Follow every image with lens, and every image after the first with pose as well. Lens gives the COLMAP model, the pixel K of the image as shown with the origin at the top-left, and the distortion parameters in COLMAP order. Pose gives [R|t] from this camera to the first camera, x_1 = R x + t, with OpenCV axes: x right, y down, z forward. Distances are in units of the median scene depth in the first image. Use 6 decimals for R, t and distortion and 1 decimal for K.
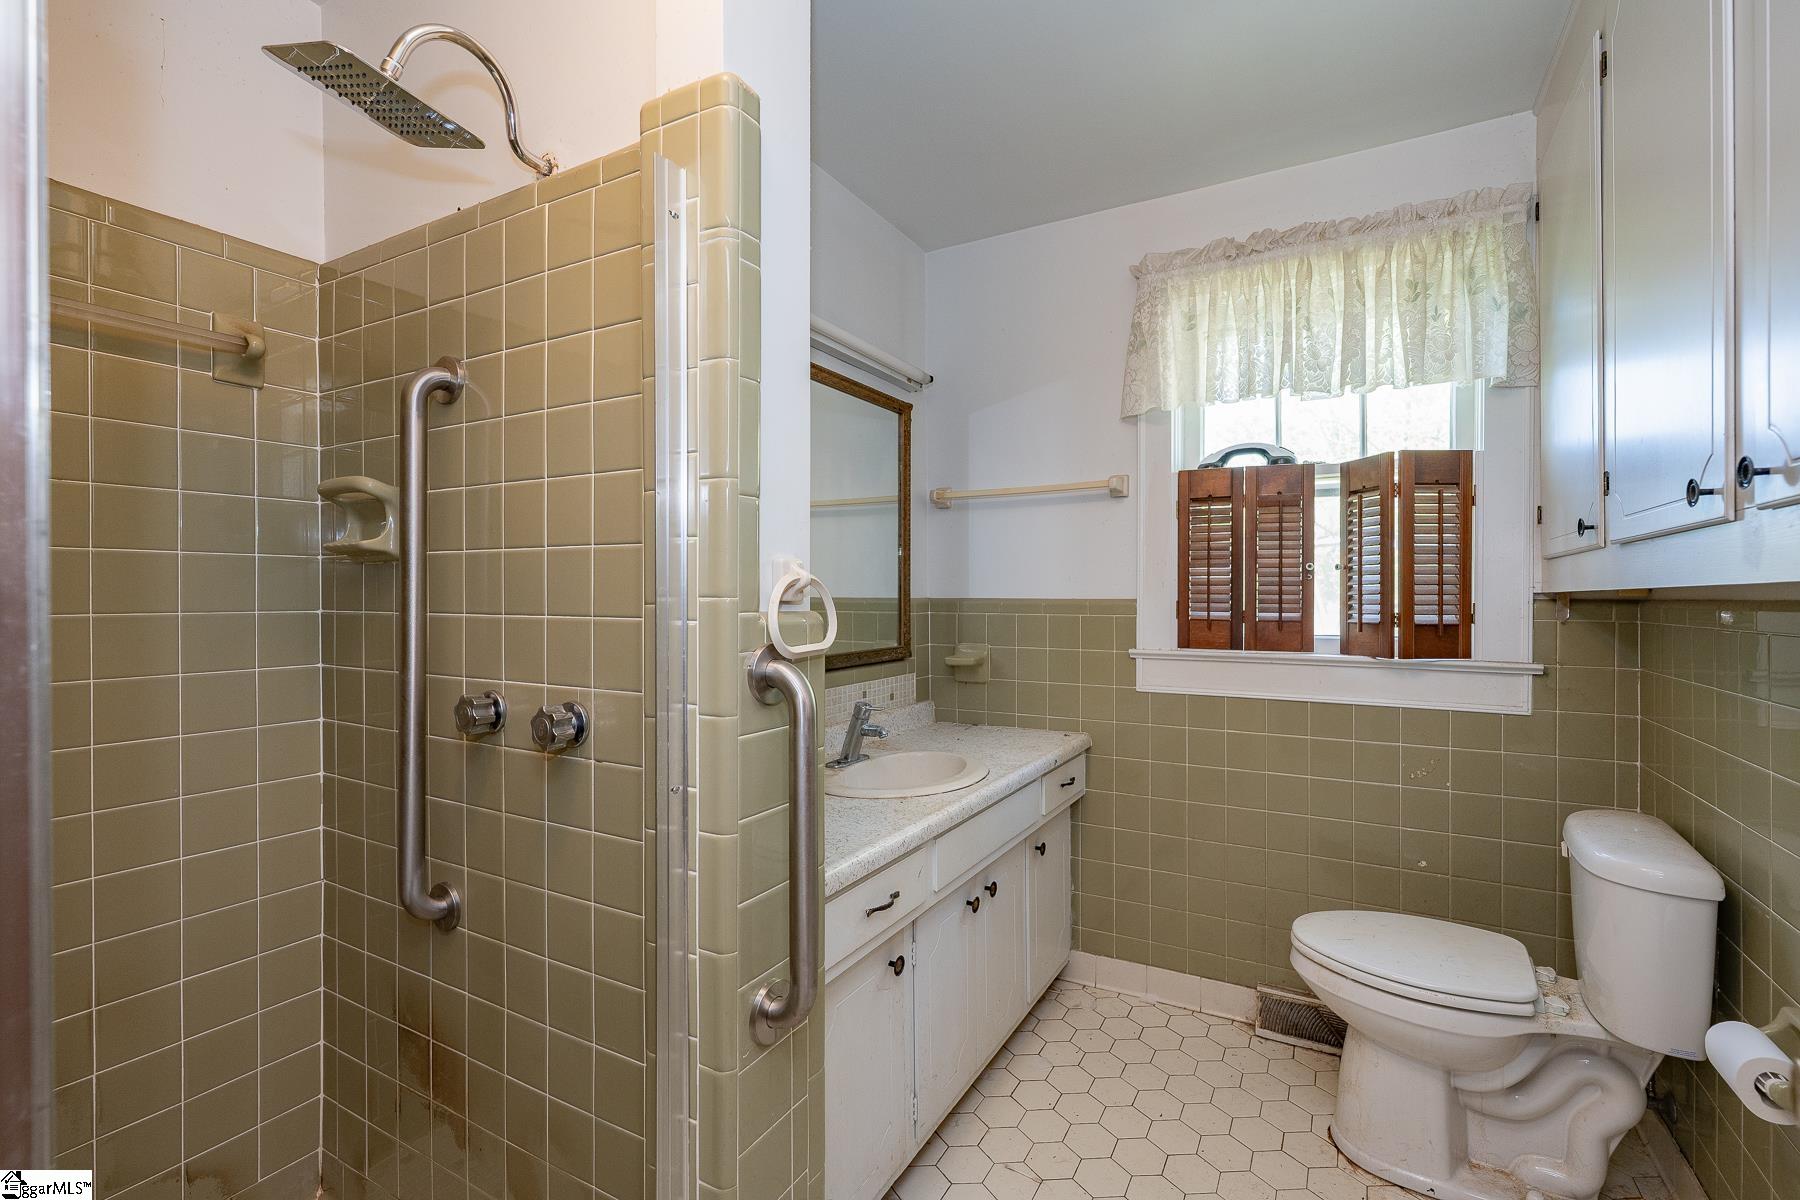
lens RADIAL K [[763.7, 0, 985.4], [0, 763.7, 595.2], [0, 0, 1]] dist [-0.000484, -0.000074]
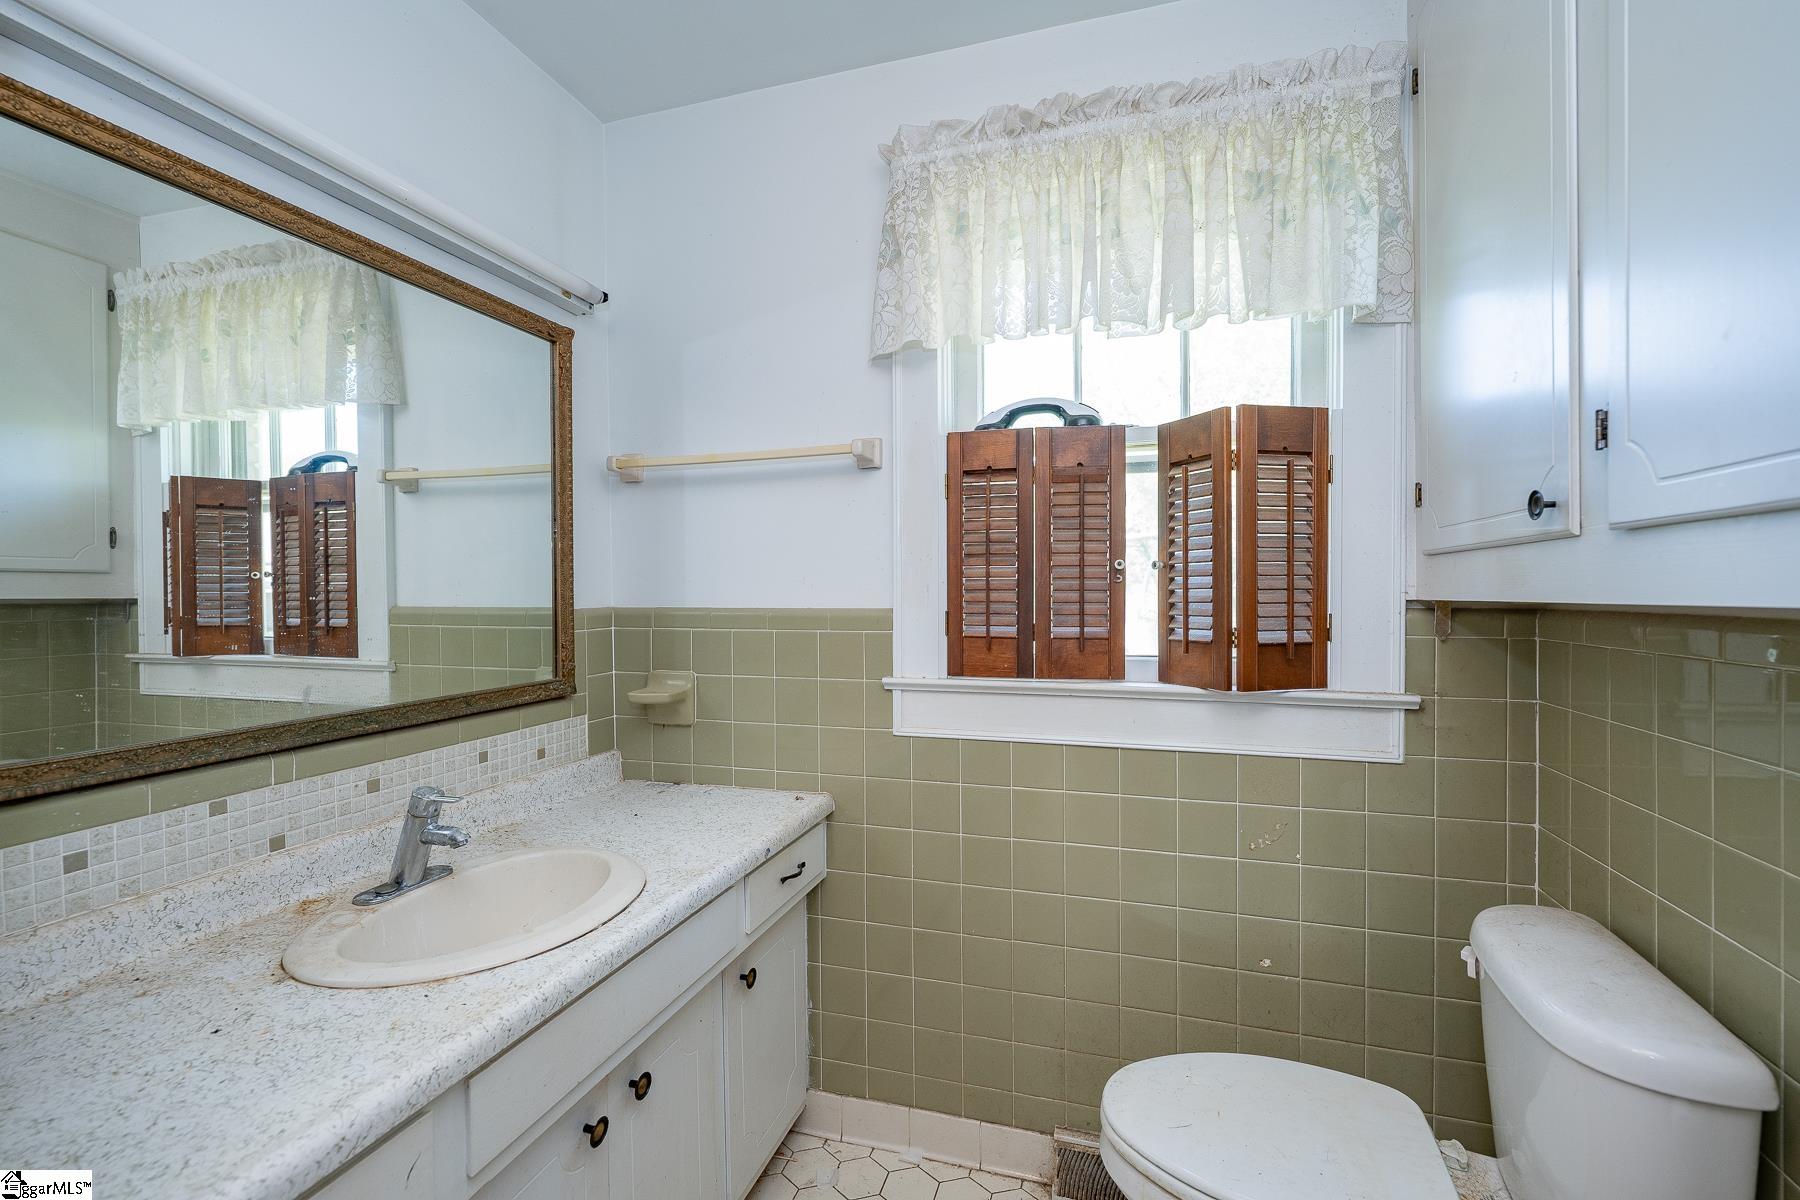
lens RADIAL K [[783.5, 0, 902.5], [0, 783.5, 593.1], [0, 0, 1]] dist [-0.000625, 0.000086]
pose [[0.988989, -0.005124, 0.147901, 0.107244], [0.004848, 0.999986, 0.002222, -0.012855], [-0.147910, -0.001481, 0.989000, 0.288527]]
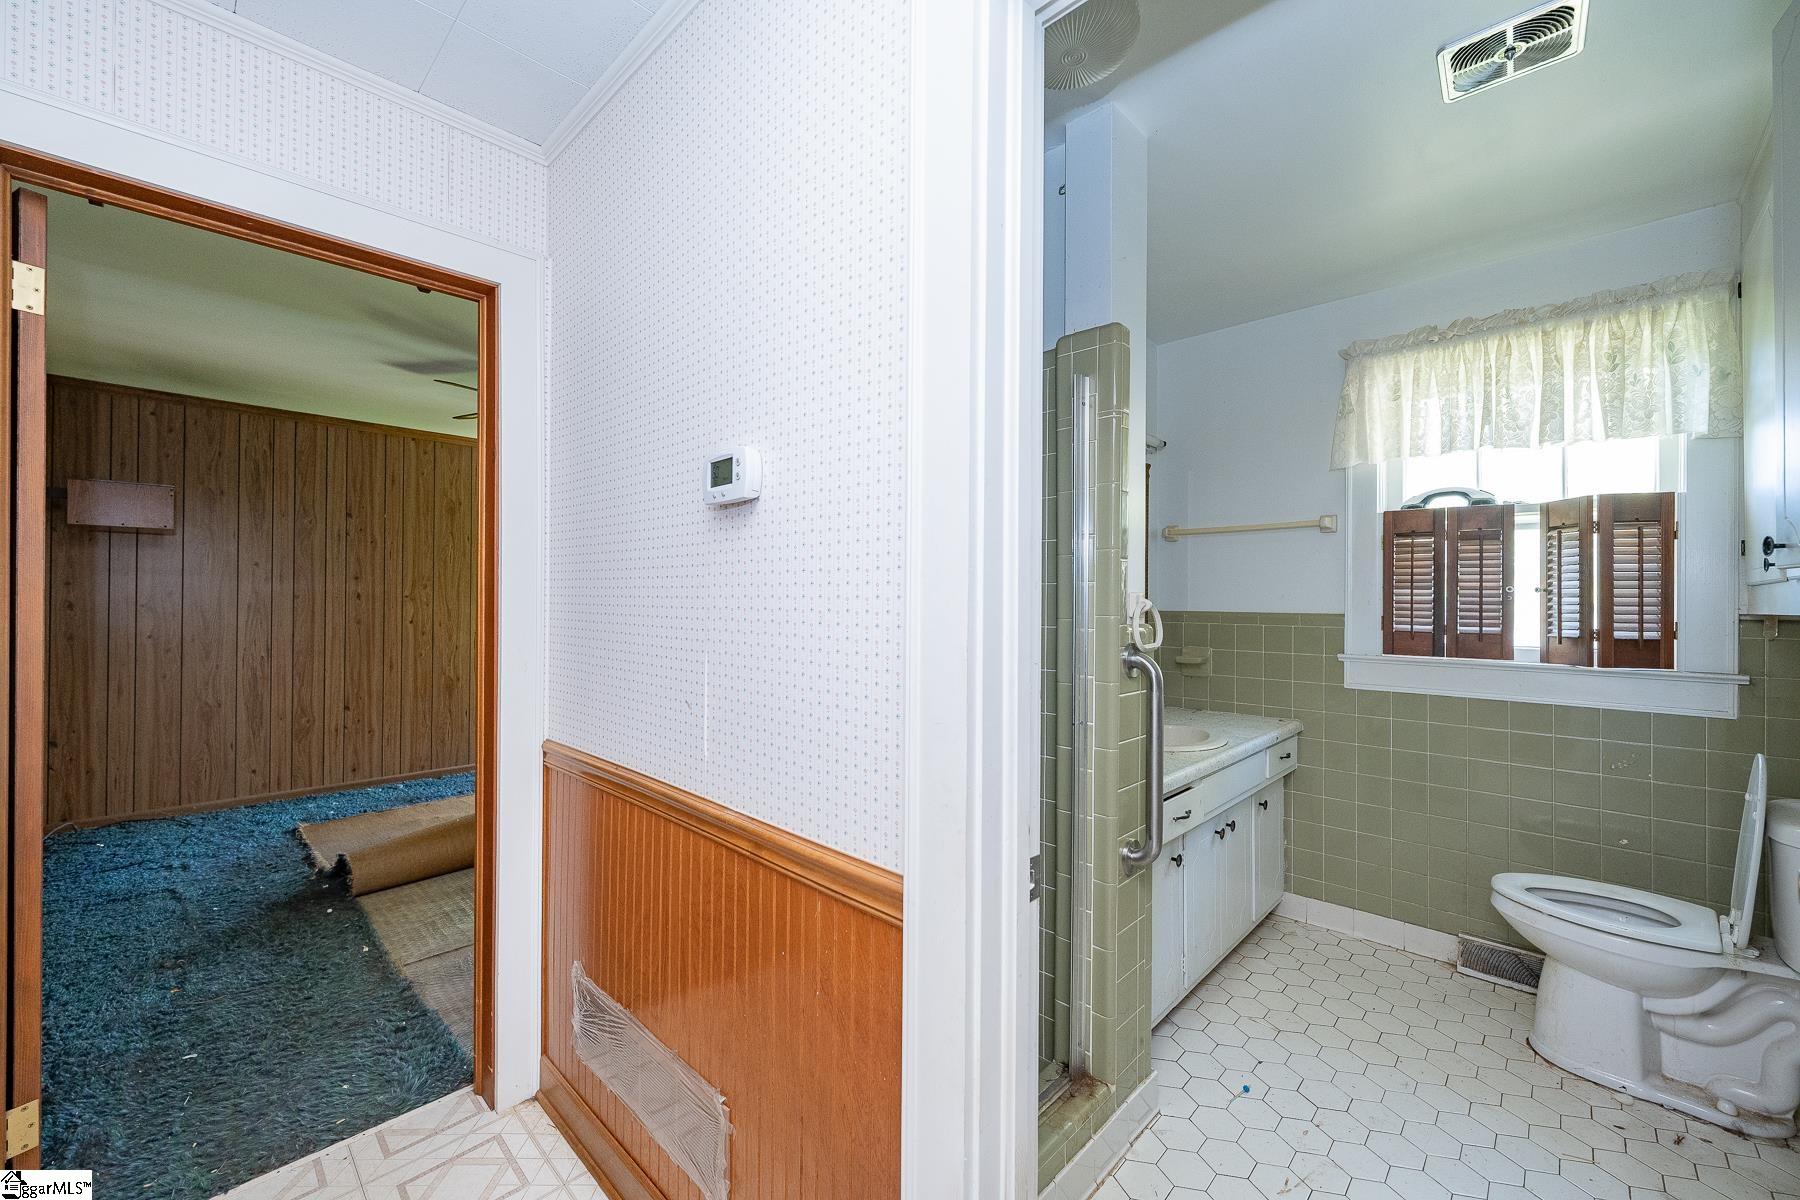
lens RADIAL K [[728.0, 0, 905.9], [0, 728.0, 592.4], [0, 0, 1]] dist [-0.000823, -0.000049]
pose [[0.955969, 0.002964, -0.293453, -0.154671], [-0.005732, 0.999947, -0.008575, -0.017835], [0.293412, 0.009879, 0.955935, -0.390806]]
